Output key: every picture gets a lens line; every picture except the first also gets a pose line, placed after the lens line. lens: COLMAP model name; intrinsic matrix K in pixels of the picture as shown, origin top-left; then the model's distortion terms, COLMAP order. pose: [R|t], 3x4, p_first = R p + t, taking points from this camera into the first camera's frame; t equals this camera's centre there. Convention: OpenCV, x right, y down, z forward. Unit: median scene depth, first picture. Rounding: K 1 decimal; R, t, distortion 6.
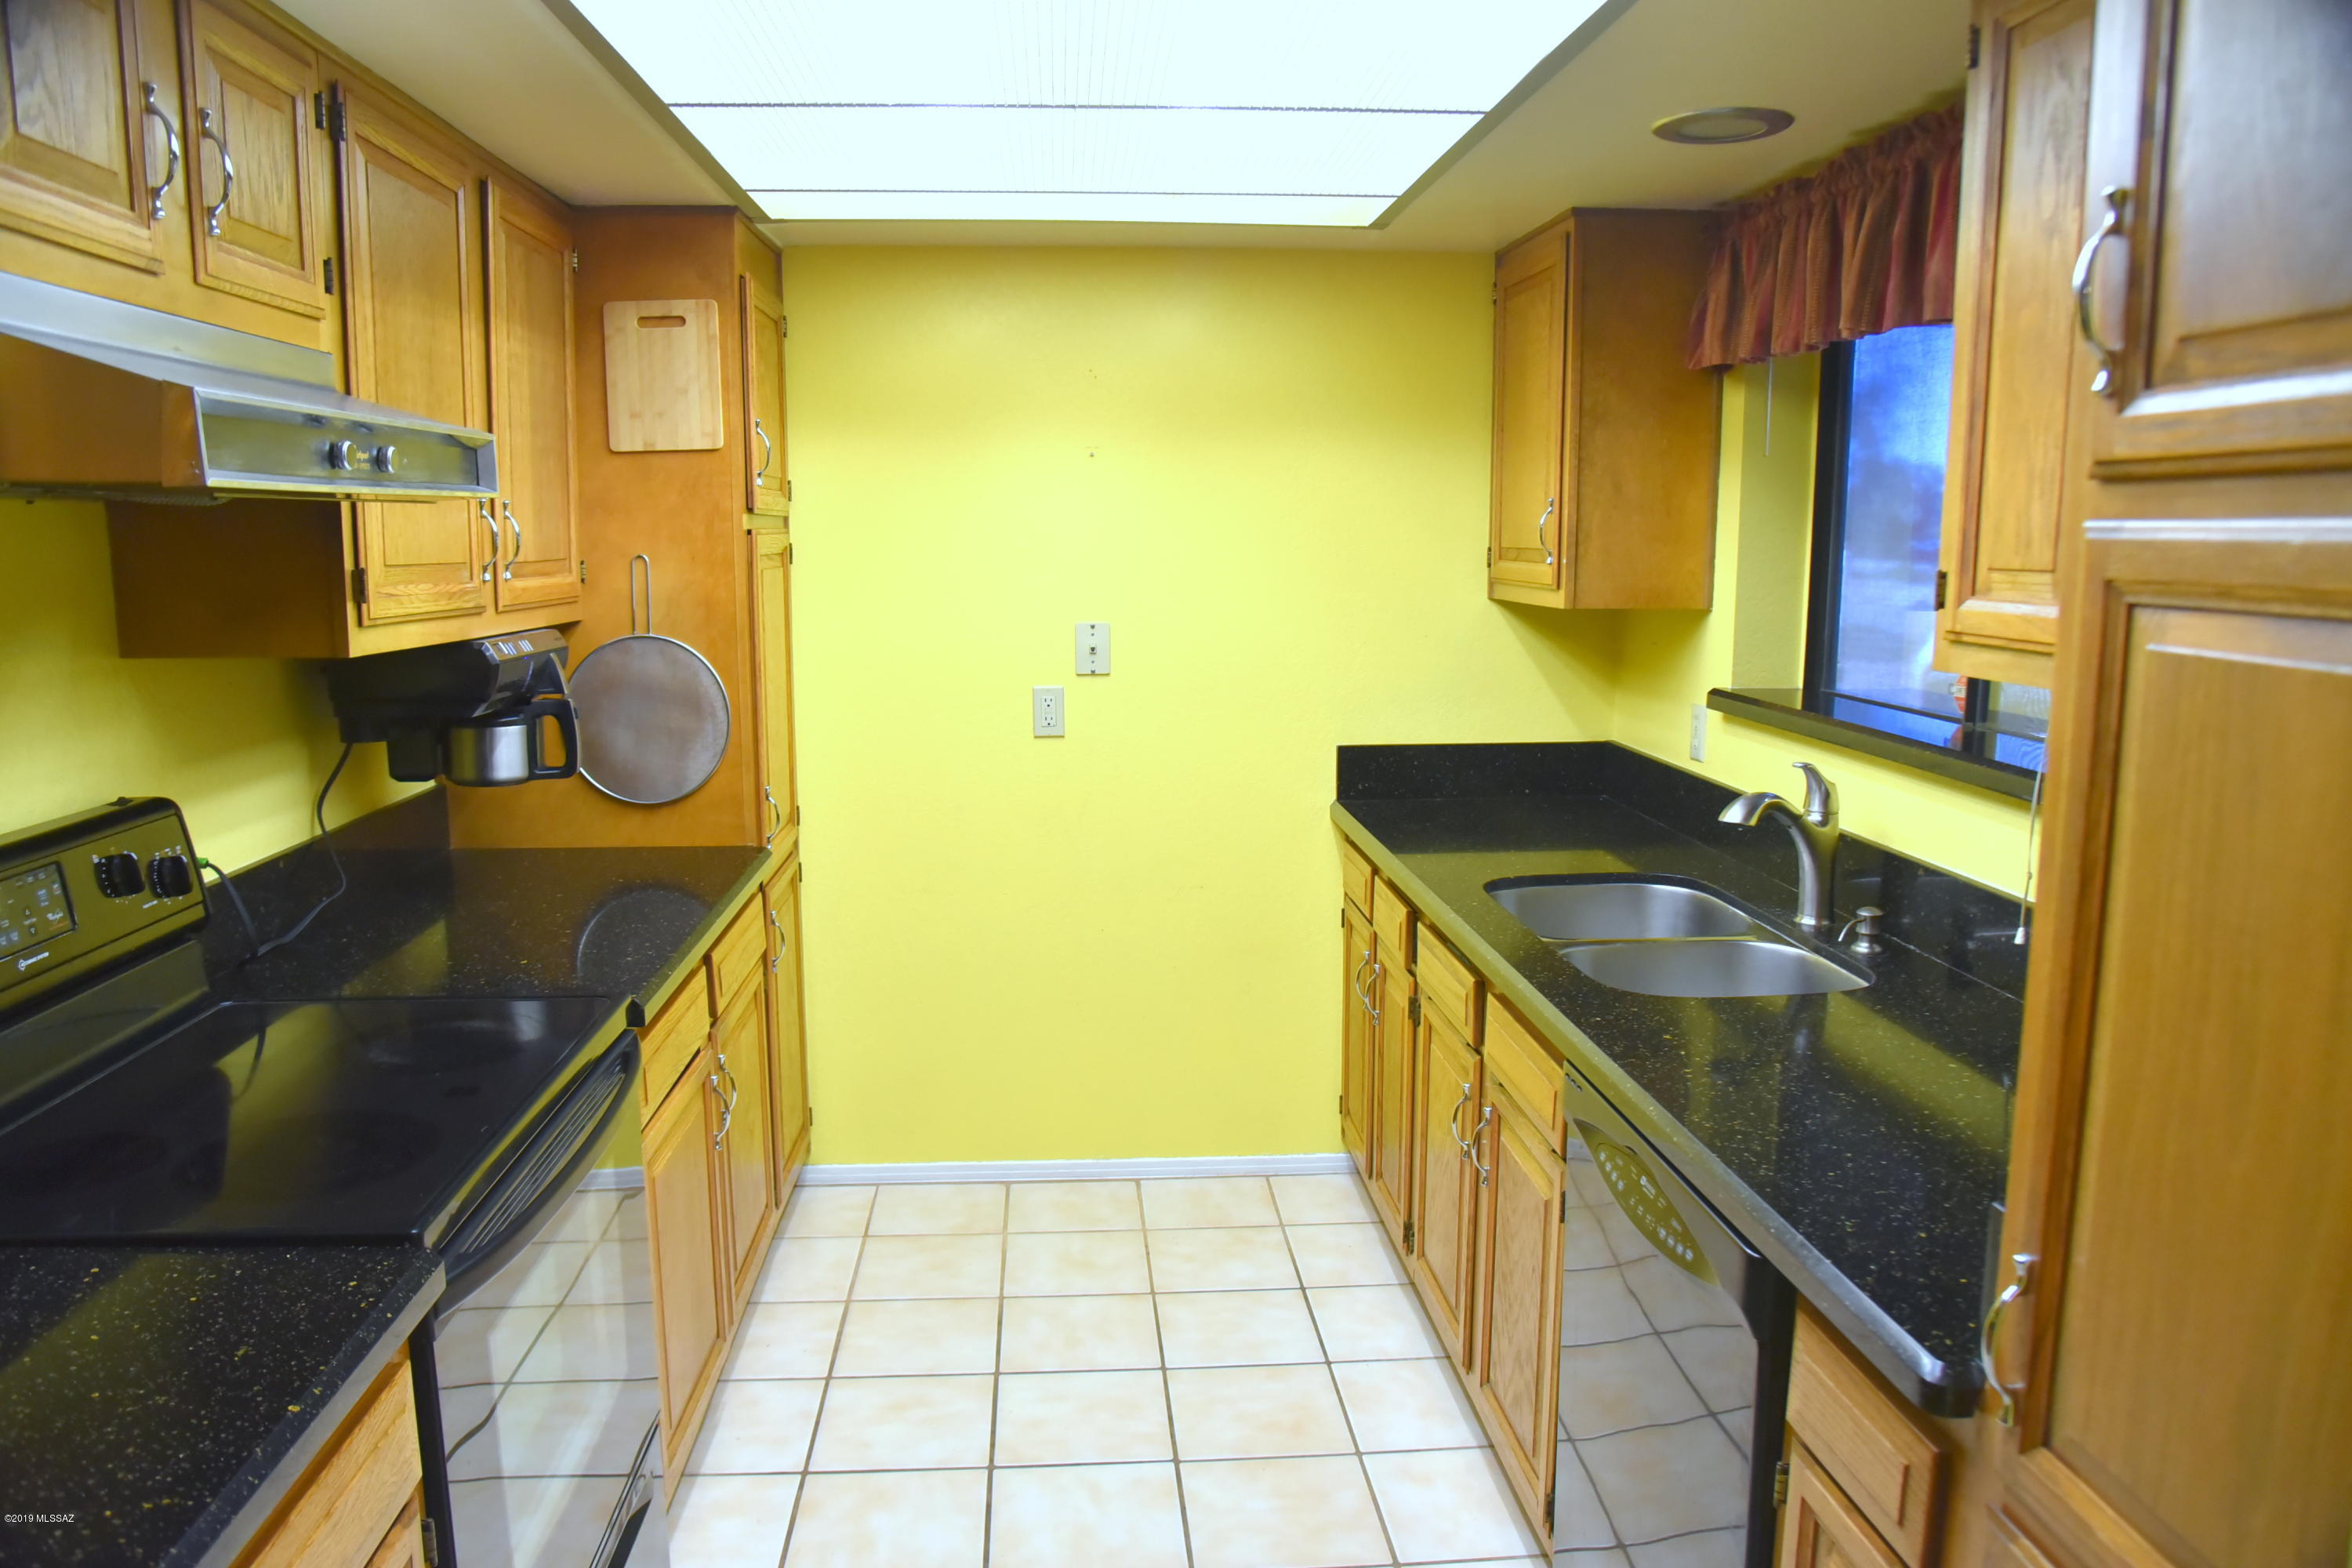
lens RADIAL K [[1698.2, 0, 1176.0], [0, 1698.2, 784.0], [0, 0, 1]] dist [-0.107419, 0.065051]
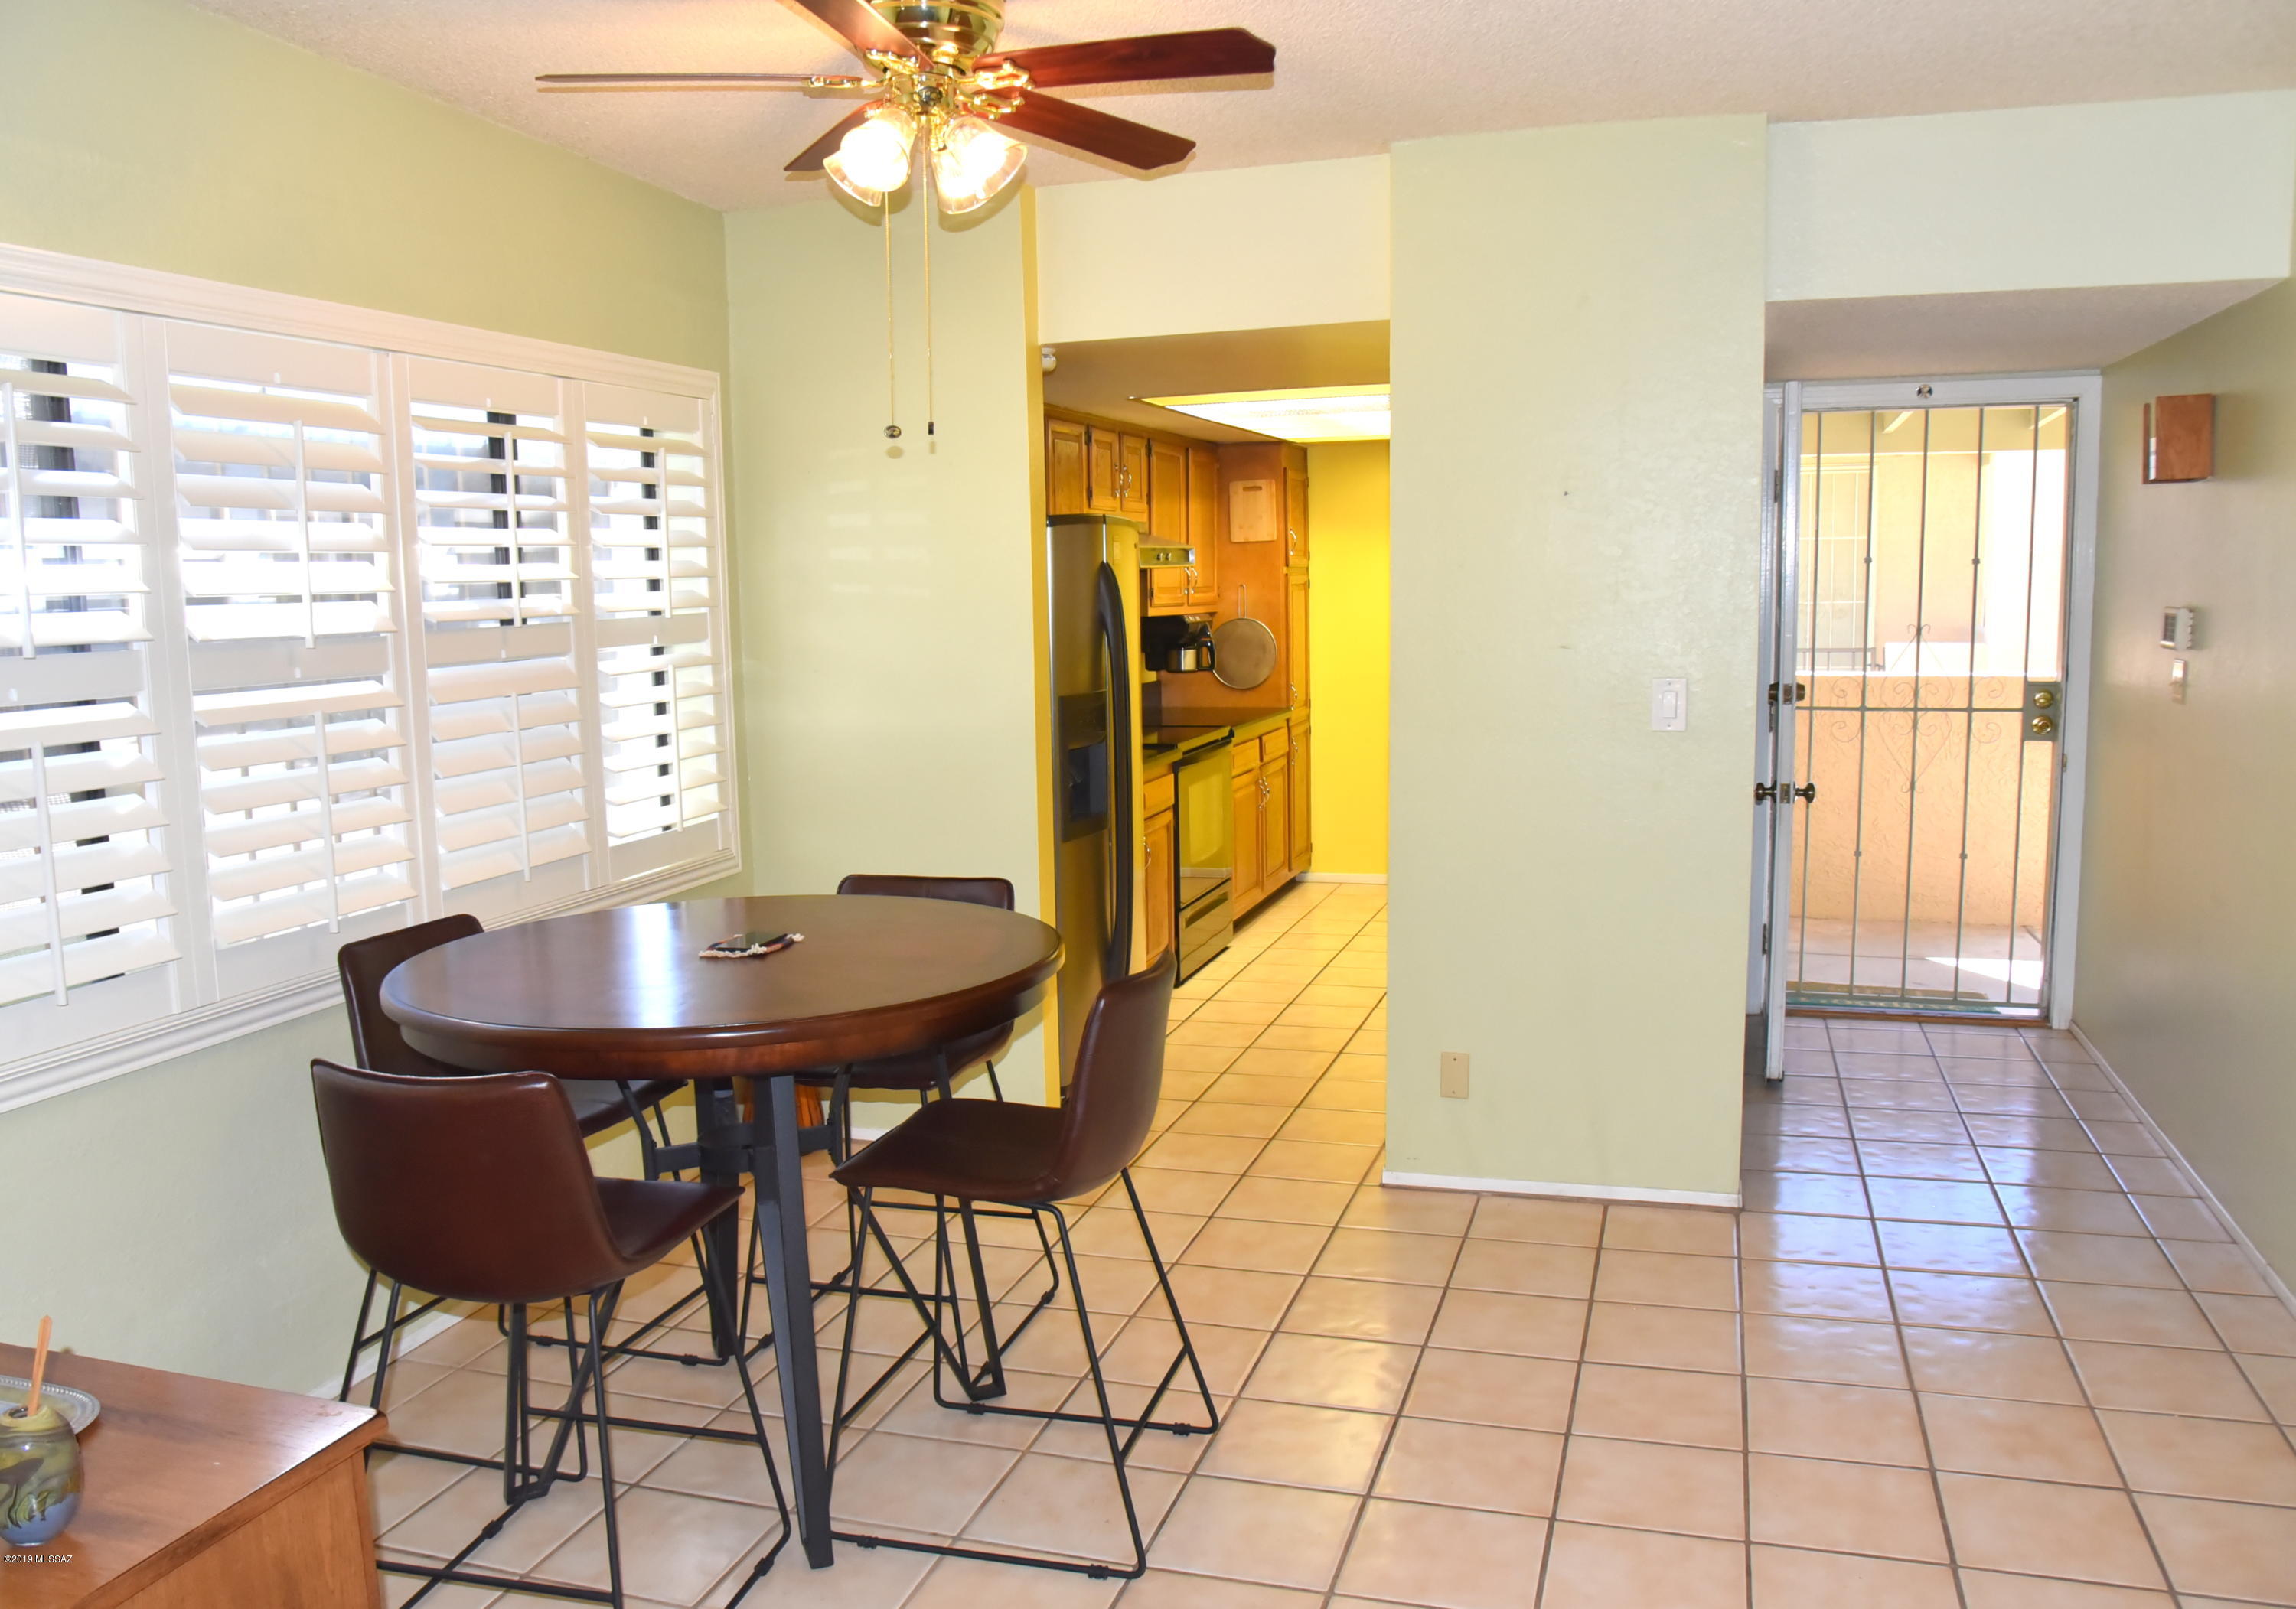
lens RADIAL K [[1808.3, 0, 1148.0], [0, 1808.3, 804.5], [0, 0, 1]] dist [-0.062311, 0.001687]
pose [[0.930709, 0.028531, -0.364646, 0.526456], [-0.034621, 0.999349, -0.010172, 0.216398], [0.364119, 0.022092, 0.931091, -1.504321]]
